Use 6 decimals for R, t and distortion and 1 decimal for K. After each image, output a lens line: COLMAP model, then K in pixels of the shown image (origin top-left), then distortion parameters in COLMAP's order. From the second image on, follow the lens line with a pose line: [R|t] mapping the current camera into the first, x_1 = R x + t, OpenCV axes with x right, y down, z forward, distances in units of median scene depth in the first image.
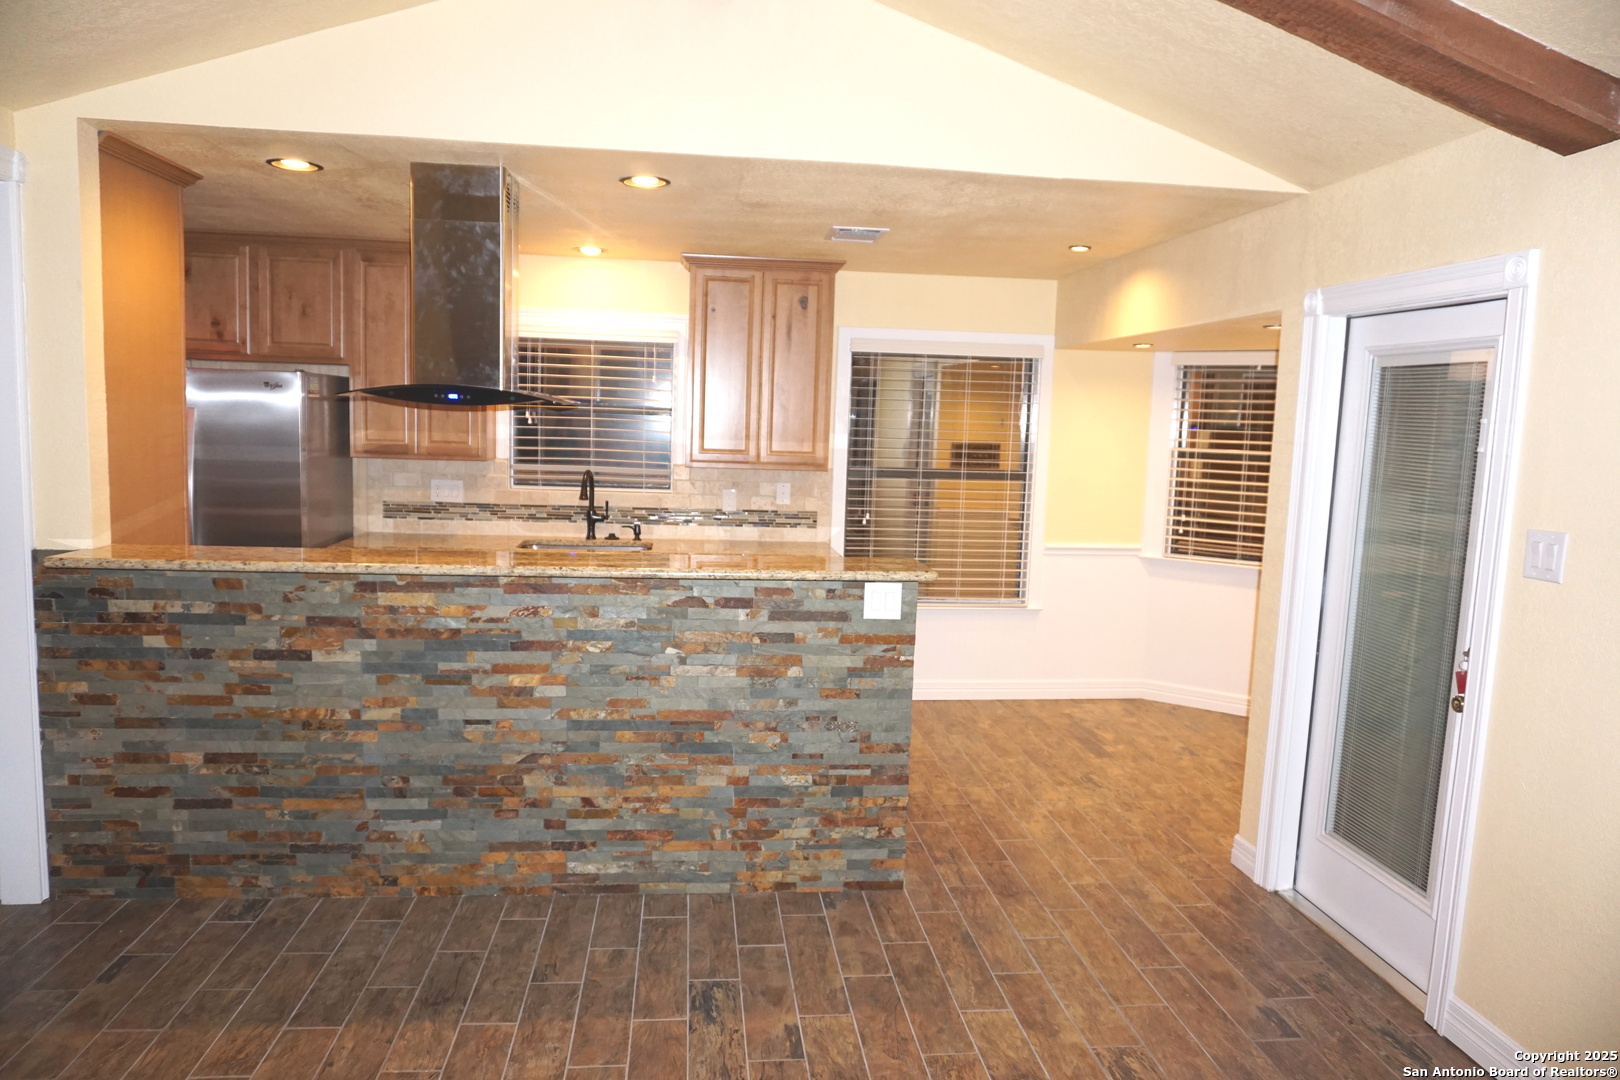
lens RADIAL K [[1078.1, 0, 810.0], [0, 1078.1, 540.0], [0, 0, 1]] dist [-0.057767, 0.050243]
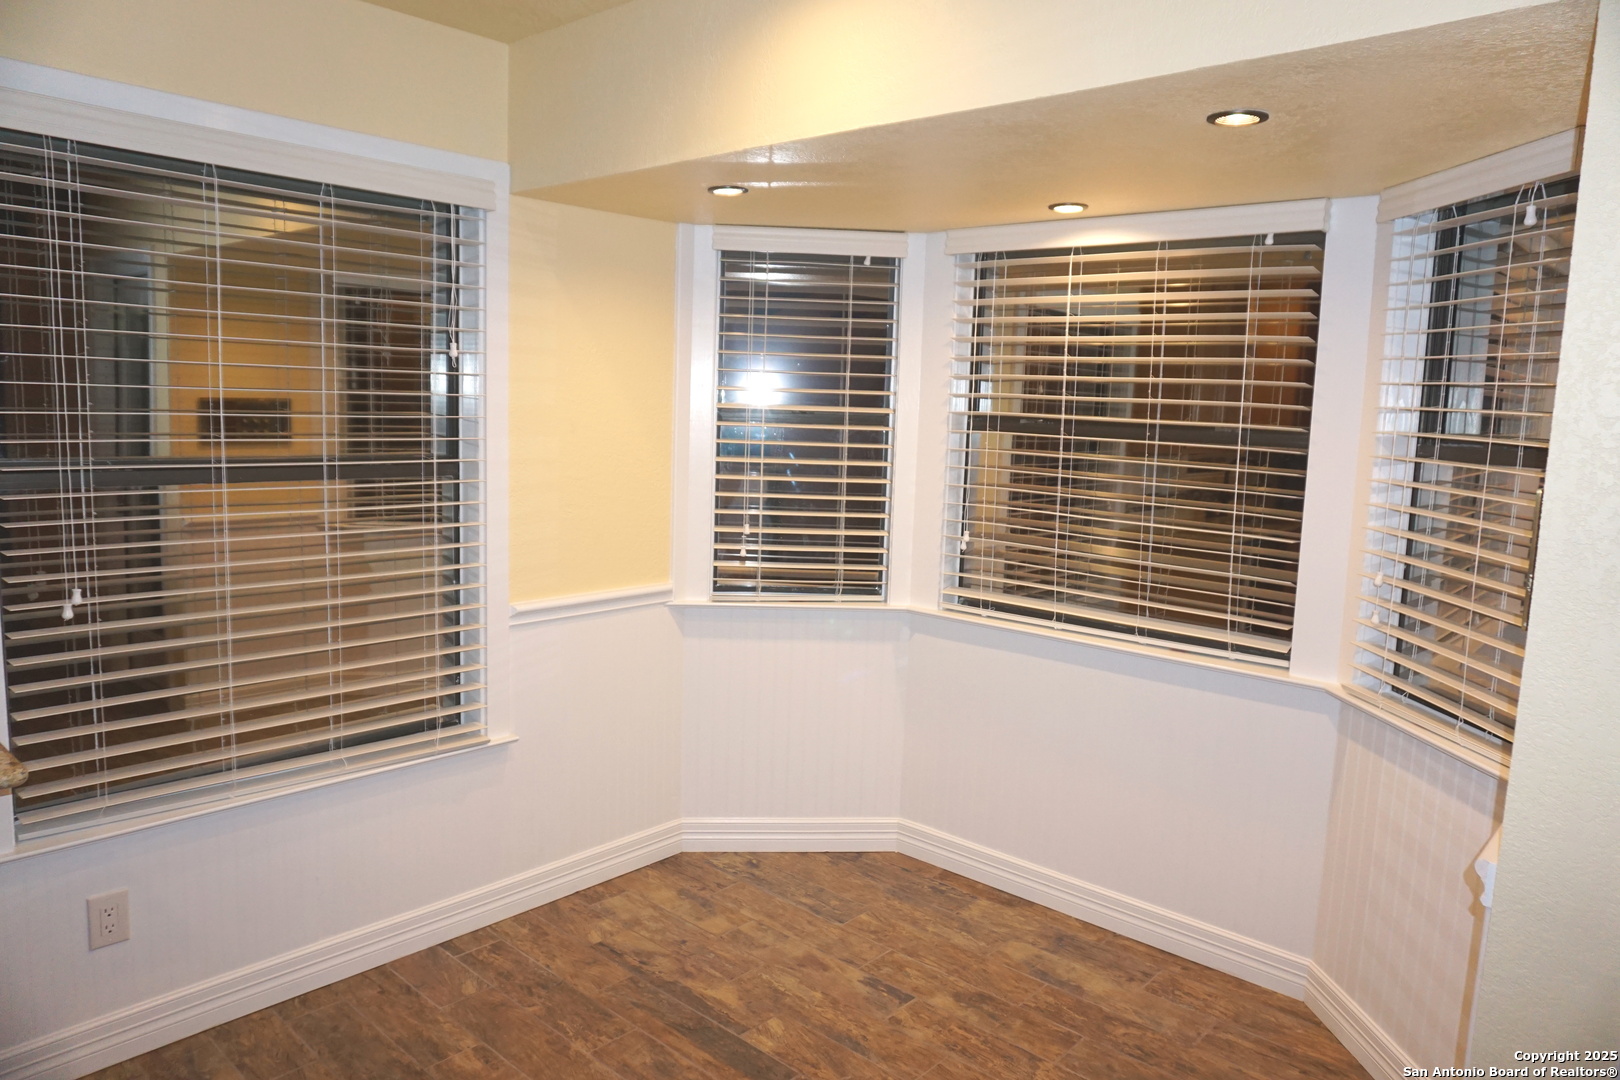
lens RADIAL K [[1078.1, 0, 810.0], [0, 1078.1, 540.0], [0, 0, 1]] dist [-0.057767, 0.050243]
pose [[0.745176, -0.088265, 0.661001, 0.003316], [0.061773, 0.996077, 0.063368, -0.064378], [-0.664000, -0.006389, 0.747705, 0.747411]]
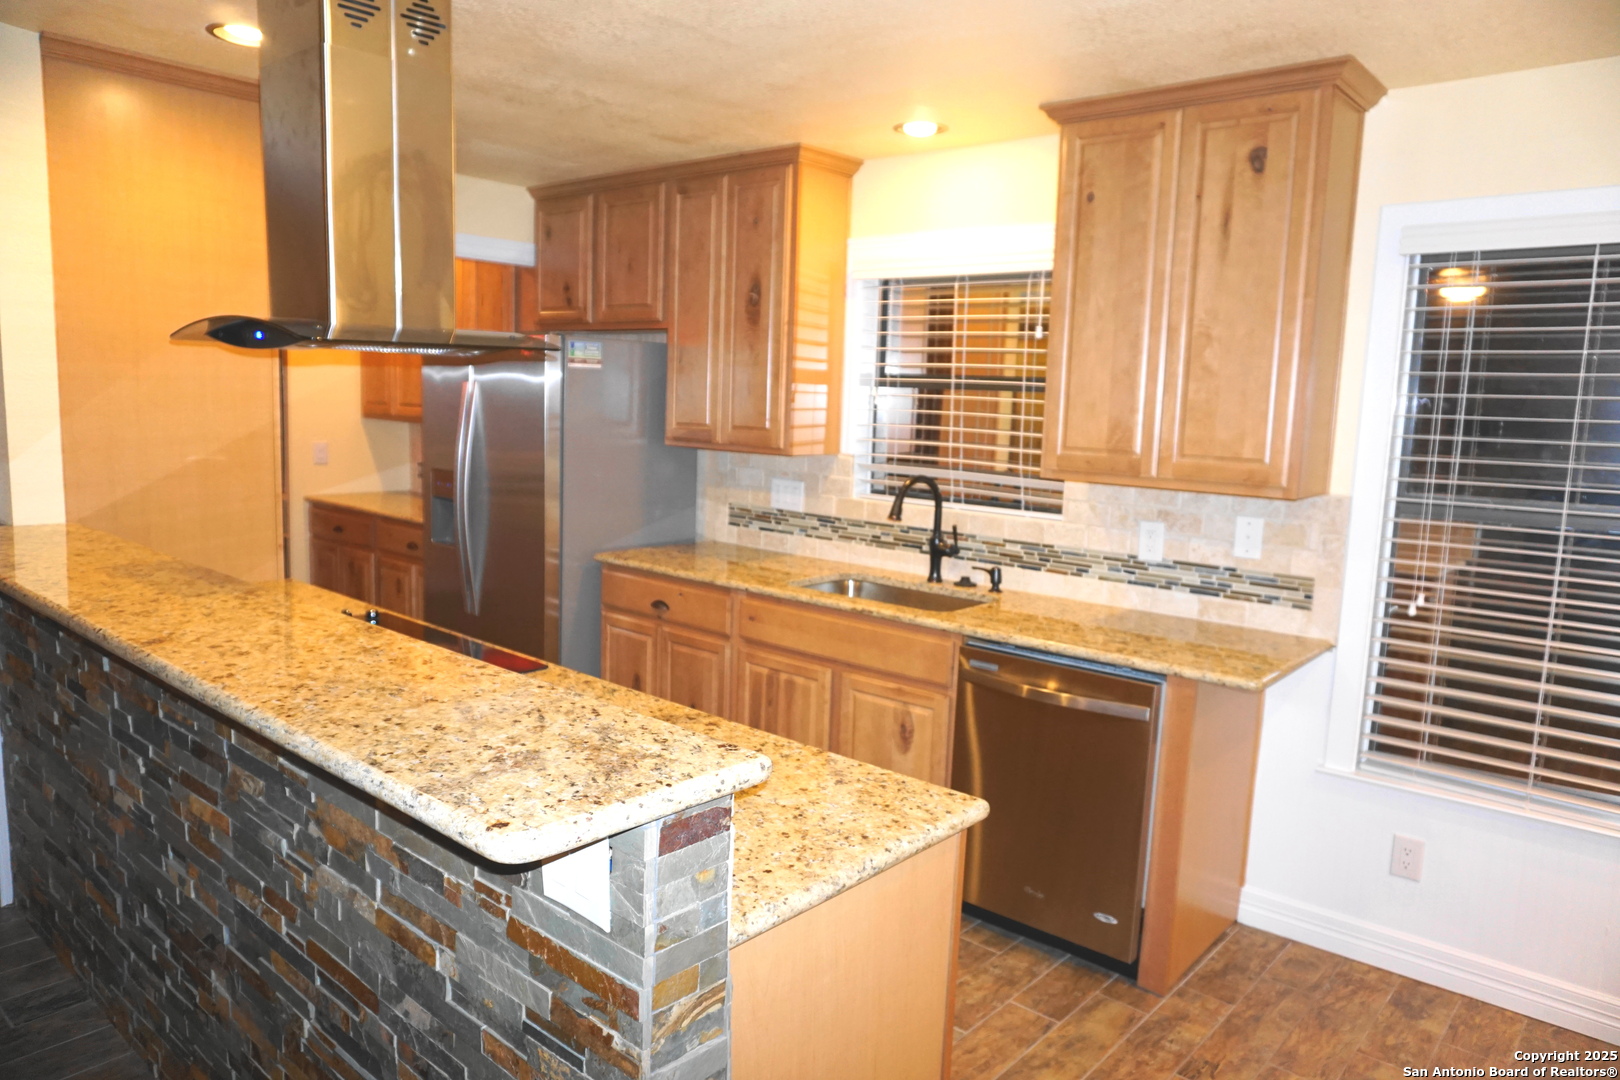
lens RADIAL K [[1078.1, 0, 810.0], [0, 1078.1, 540.0], [0, 0, 1]] dist [-0.057767, 0.050243]
pose [[0.678293, 0.086037, -0.729737, 0.279477], [-0.093876, 0.995130, 0.030069, -0.049235], [0.728771, 0.048109, 0.683066, 0.636396]]
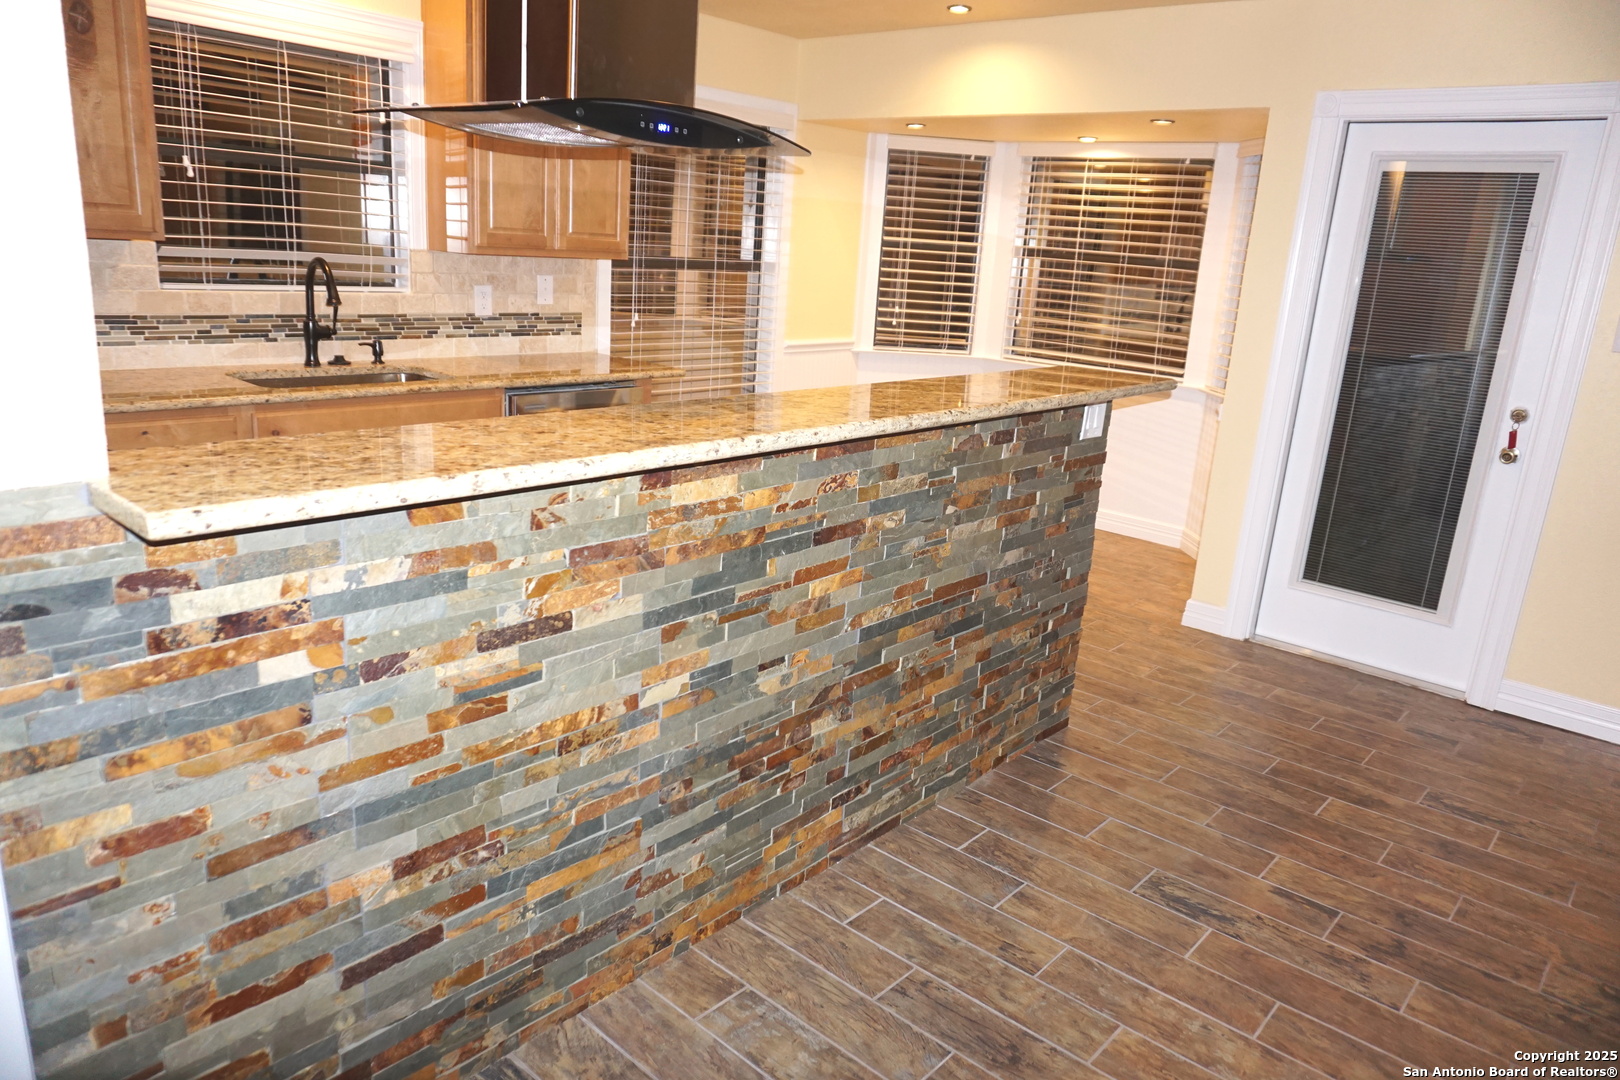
lens RADIAL K [[1078.1, 0, 810.0], [0, 1078.1, 540.0], [0, 0, 1]] dist [-0.057767, 0.050243]
pose [[0.737249, -0.164844, 0.655202, -0.539551], [0.033633, 0.977530, 0.208095, -0.028524], [-0.674783, -0.131381, 0.726227, 0.398982]]
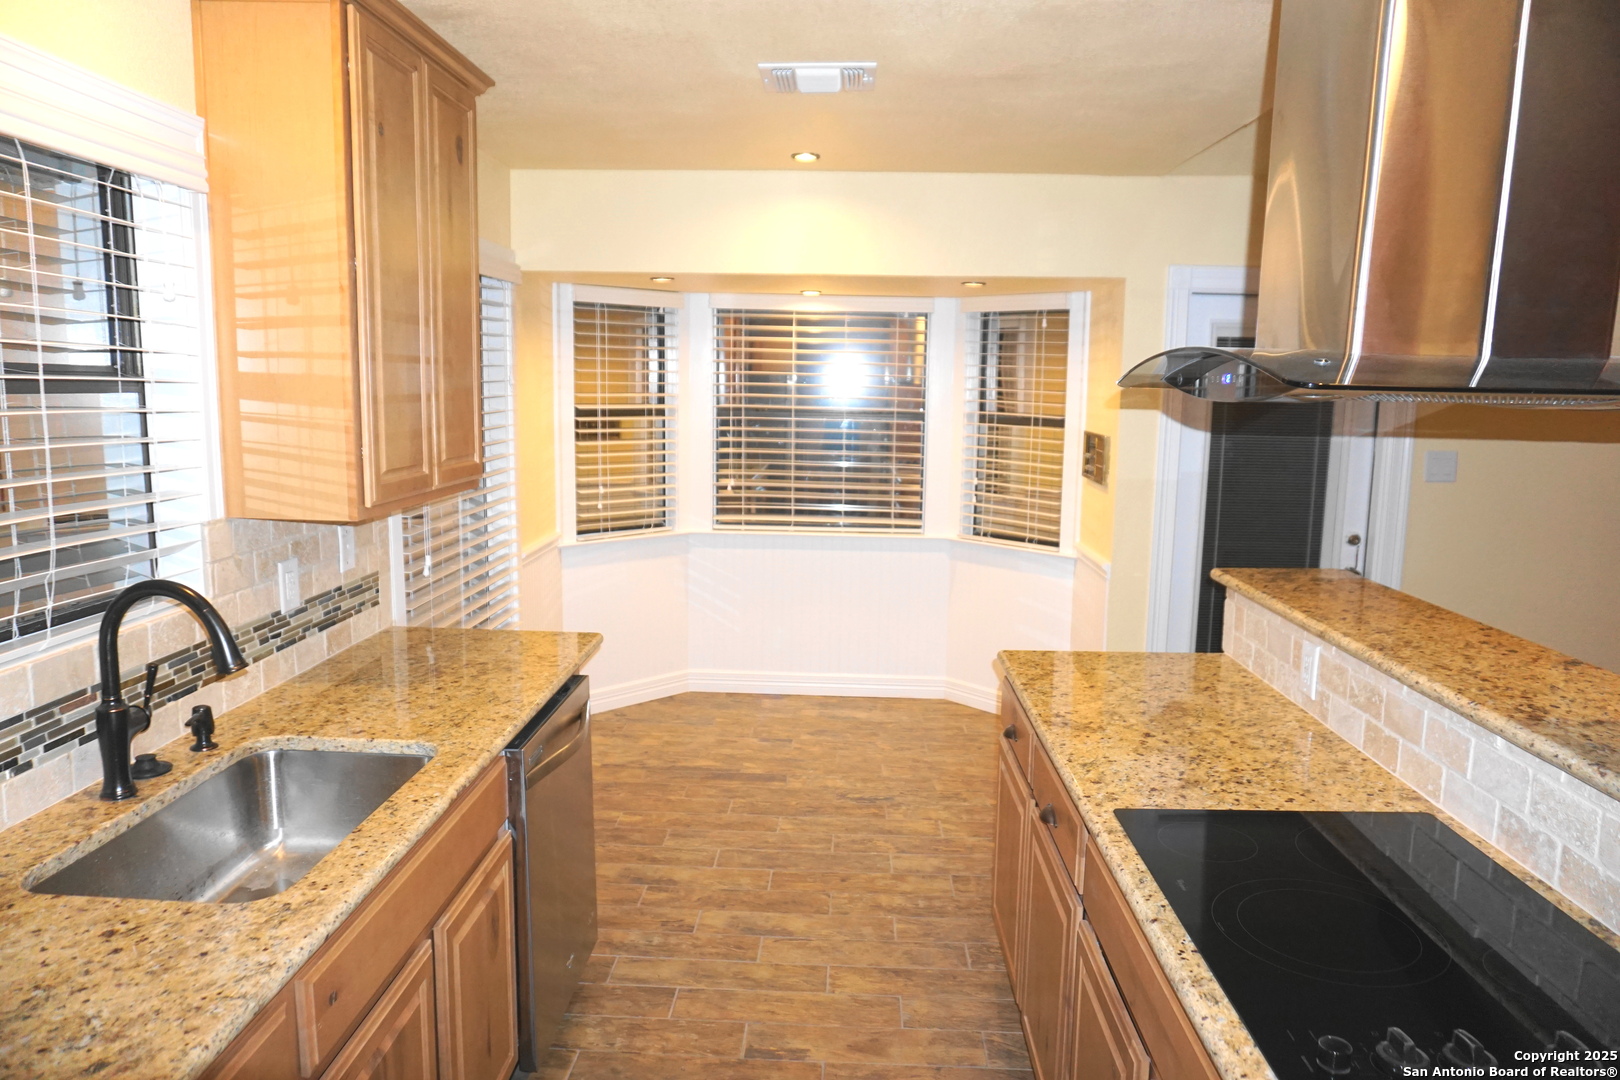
lens RADIAL K [[1078.1, 0, 810.0], [0, 1078.1, 540.0], [0, 0, 1]] dist [-0.057767, 0.050243]
pose [[0.142658, -0.172913, 0.974551, -0.591327], [0.097549, 0.982284, 0.160006, -0.132997], [-0.984953, 0.072240, 0.156998, 0.955311]]
